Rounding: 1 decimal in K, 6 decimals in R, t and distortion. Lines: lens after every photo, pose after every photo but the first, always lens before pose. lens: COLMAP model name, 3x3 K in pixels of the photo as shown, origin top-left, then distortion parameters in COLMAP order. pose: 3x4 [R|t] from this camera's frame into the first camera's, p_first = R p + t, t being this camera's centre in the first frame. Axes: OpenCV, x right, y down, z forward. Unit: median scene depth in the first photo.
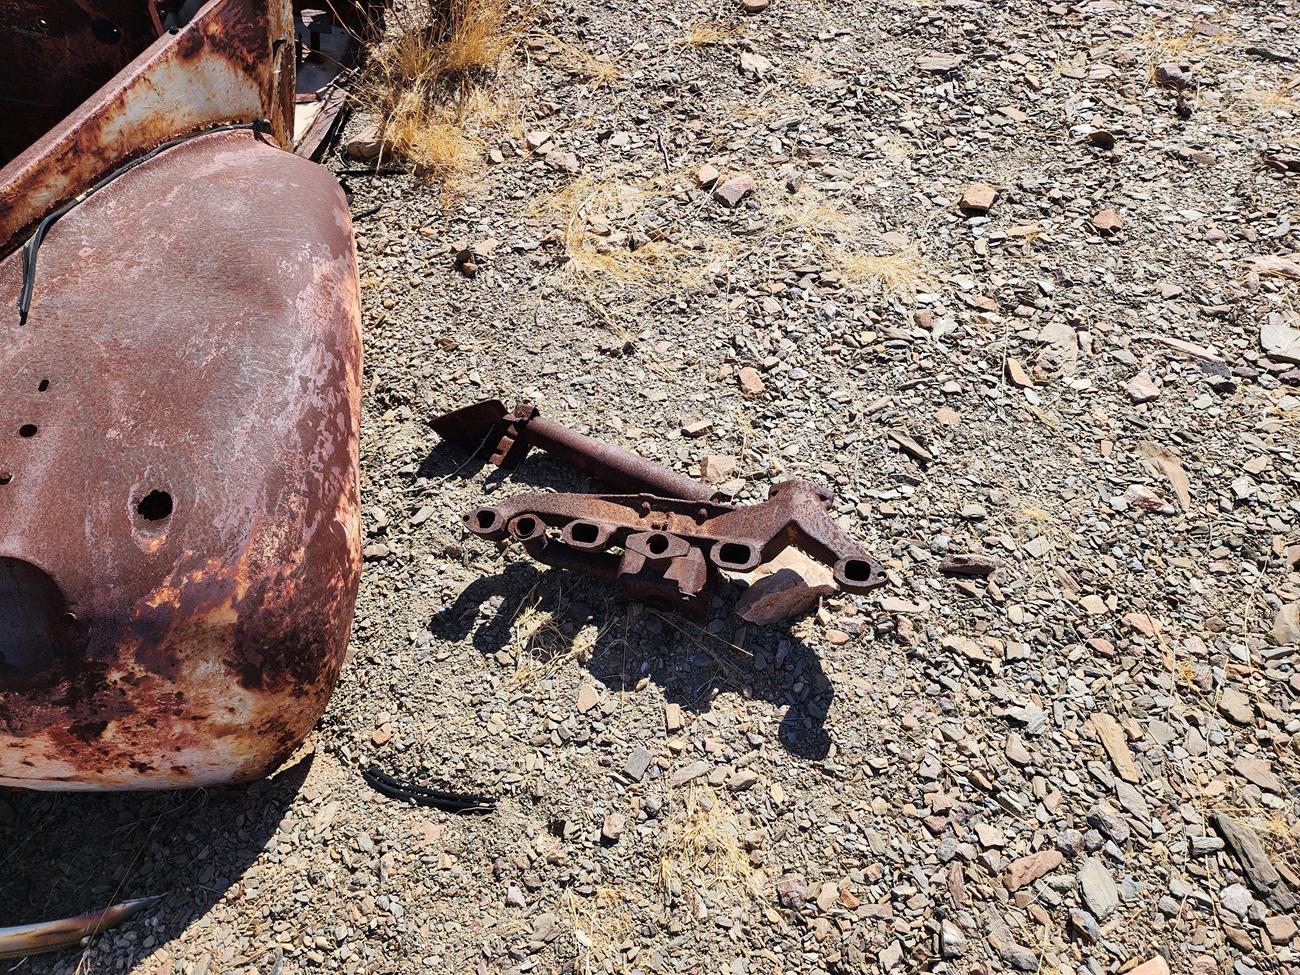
lens RADIAL K [[865.8, 0, 649.6], [0, 865.8, 459.7], [0, 0, 1]] dist [0.078779, -0.067817]
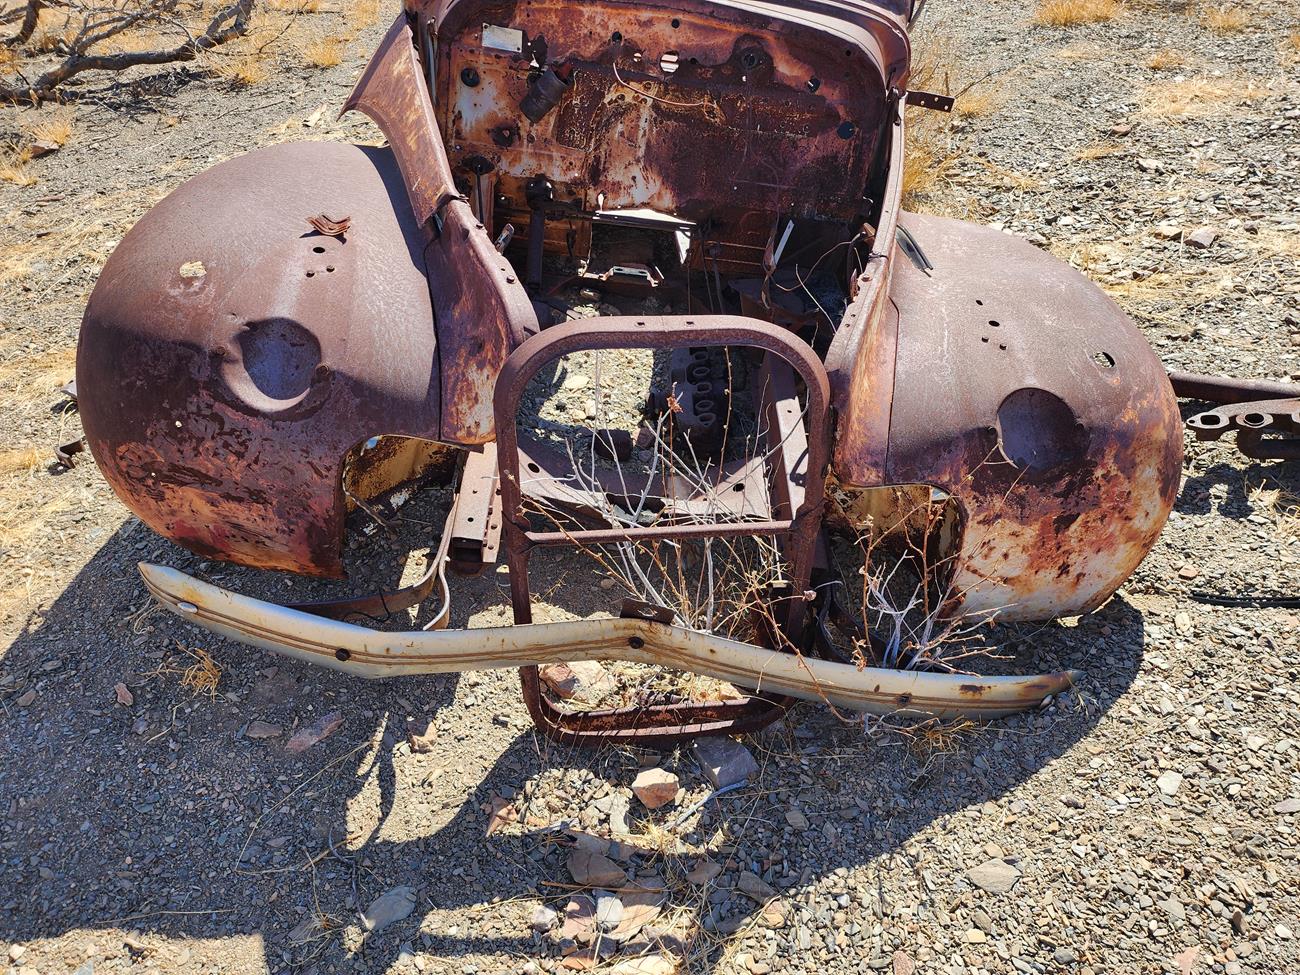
lens RADIAL K [[865.8, 0, 649.6], [0, 865.8, 459.7], [0, 0, 1]] dist [0.078779, -0.067817]
pose [[0.995195, -0.060199, -0.077218, -0.905185], [0.040476, 0.971060, -0.235379, 0.393708], [0.089152, 0.231123, 0.968831, -0.329654]]
